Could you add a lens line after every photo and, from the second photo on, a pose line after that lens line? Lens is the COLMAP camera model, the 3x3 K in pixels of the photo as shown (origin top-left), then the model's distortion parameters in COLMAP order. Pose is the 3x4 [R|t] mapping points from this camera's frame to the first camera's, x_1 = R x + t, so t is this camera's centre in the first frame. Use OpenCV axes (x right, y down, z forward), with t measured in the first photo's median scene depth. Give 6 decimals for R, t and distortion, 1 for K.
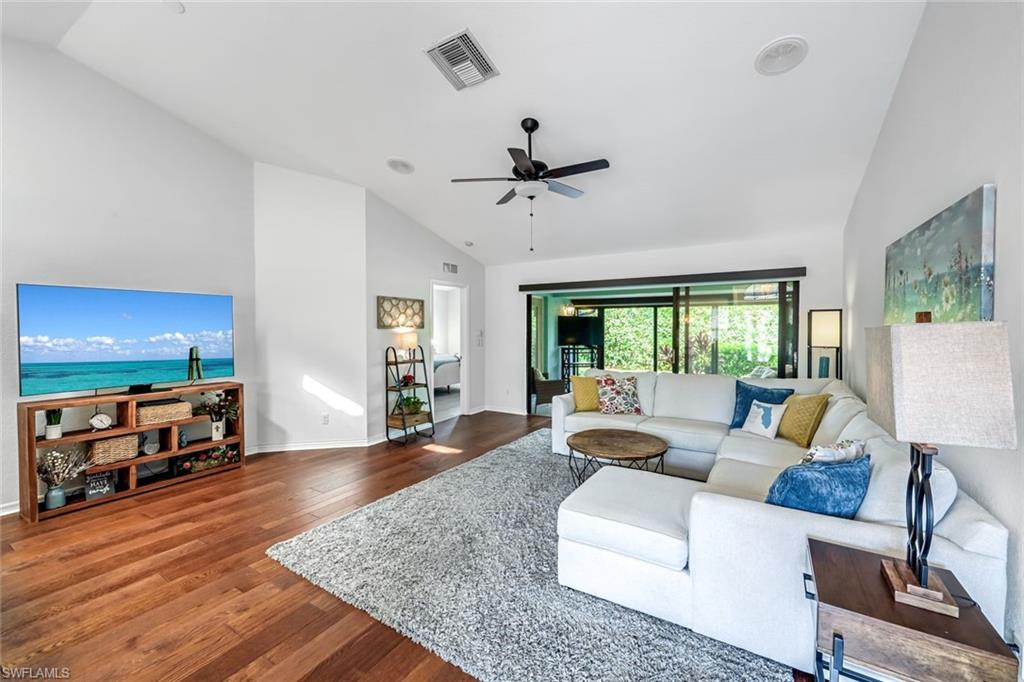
lens RADIAL K [[413.5, 0, 508.3], [0, 413.5, 334.7], [0, 0, 1]] dist [0.000444, -0.000003]
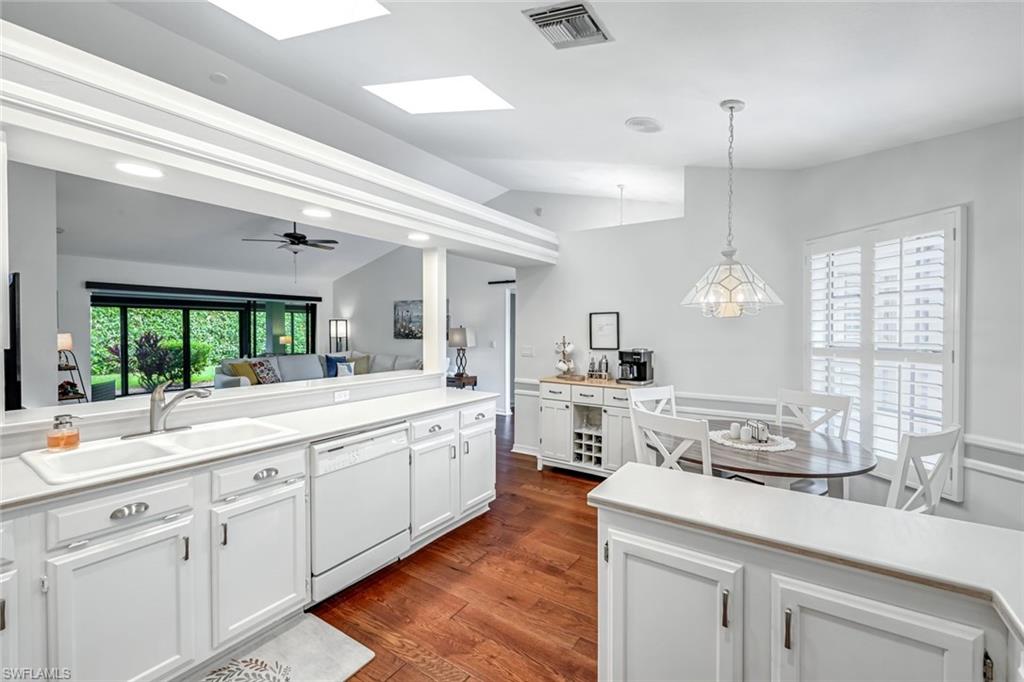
lens RADIAL K [[429.1, 0, 511.0], [0, 429.1, 337.2], [0, 0, 1]] dist [0.004718, 0.000045]
pose [[0.033587, -0.020944, 0.999216, -1.494144], [0.015851, 0.999666, 0.020421, -0.001791], [-0.999310, 0.015153, 0.033907, 0.039293]]
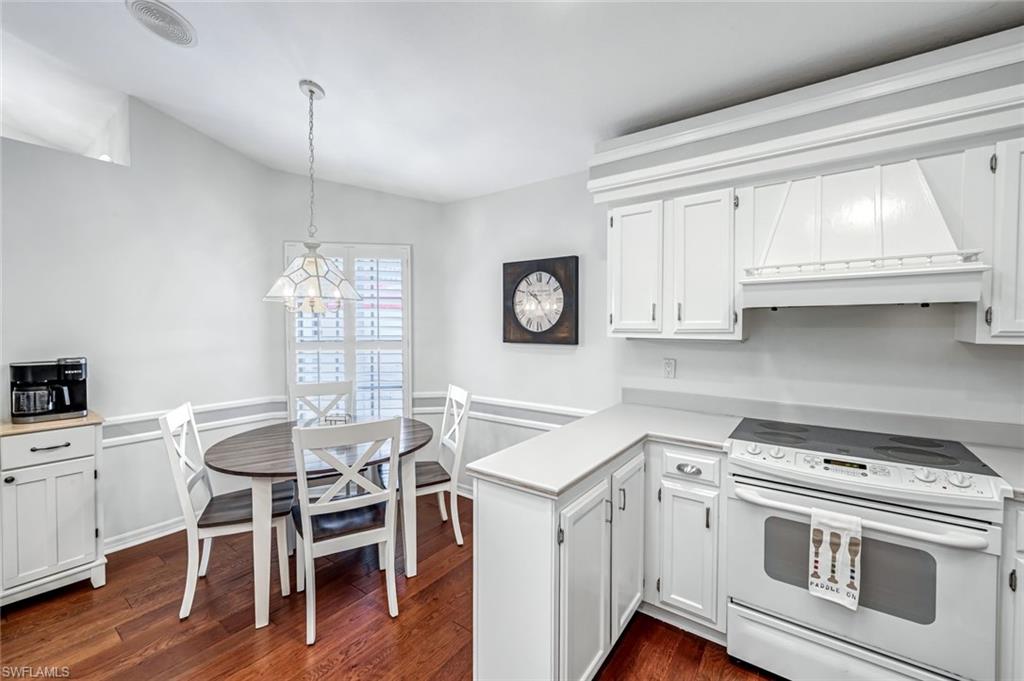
lens RADIAL K [[413.5, 0, 508.3], [0, 413.5, 334.2], [0, 0, 1]] dist [0.000444, -0.000003]
pose [[-0.996790, -0.002703, 0.080010, -1.152744], [0.000316, 0.999289, 0.037696, -0.005439], [-0.080055, 0.037600, -0.996081, 0.305860]]
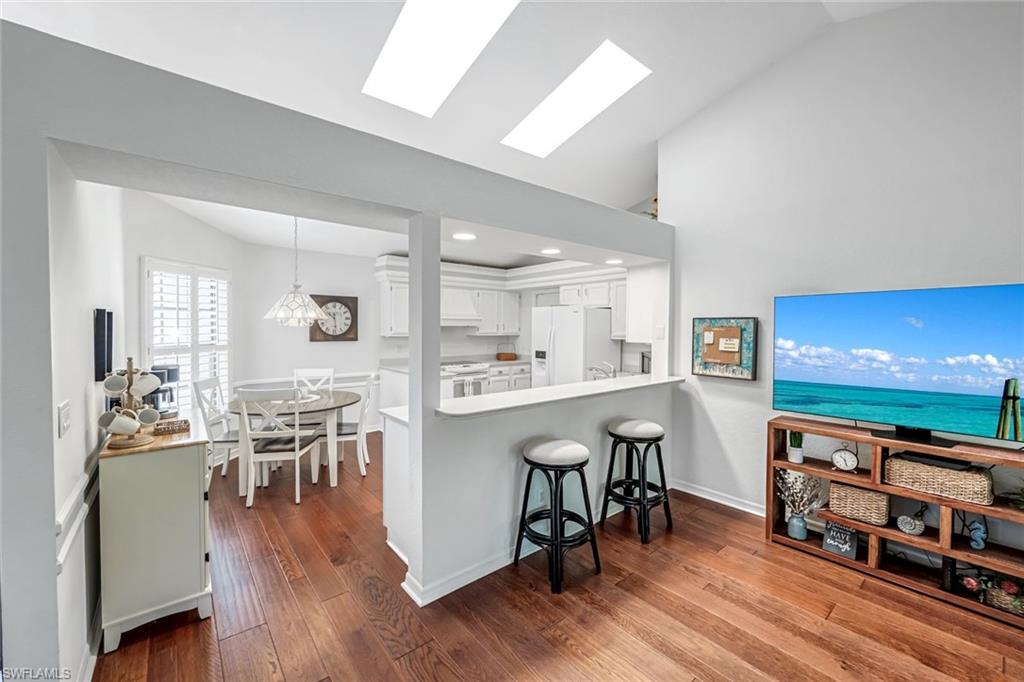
lens RADIAL K [[413.5, 0, 508.3], [0, 413.5, 334.7], [0, 0, 1]] dist [0.000444, -0.000003]
pose [[-0.322602, 0.016478, -0.946391, -0.025962], [-0.022924, 0.999419, 0.025215, -0.029987], [0.946257, 0.029829, -0.322037, 0.542620]]
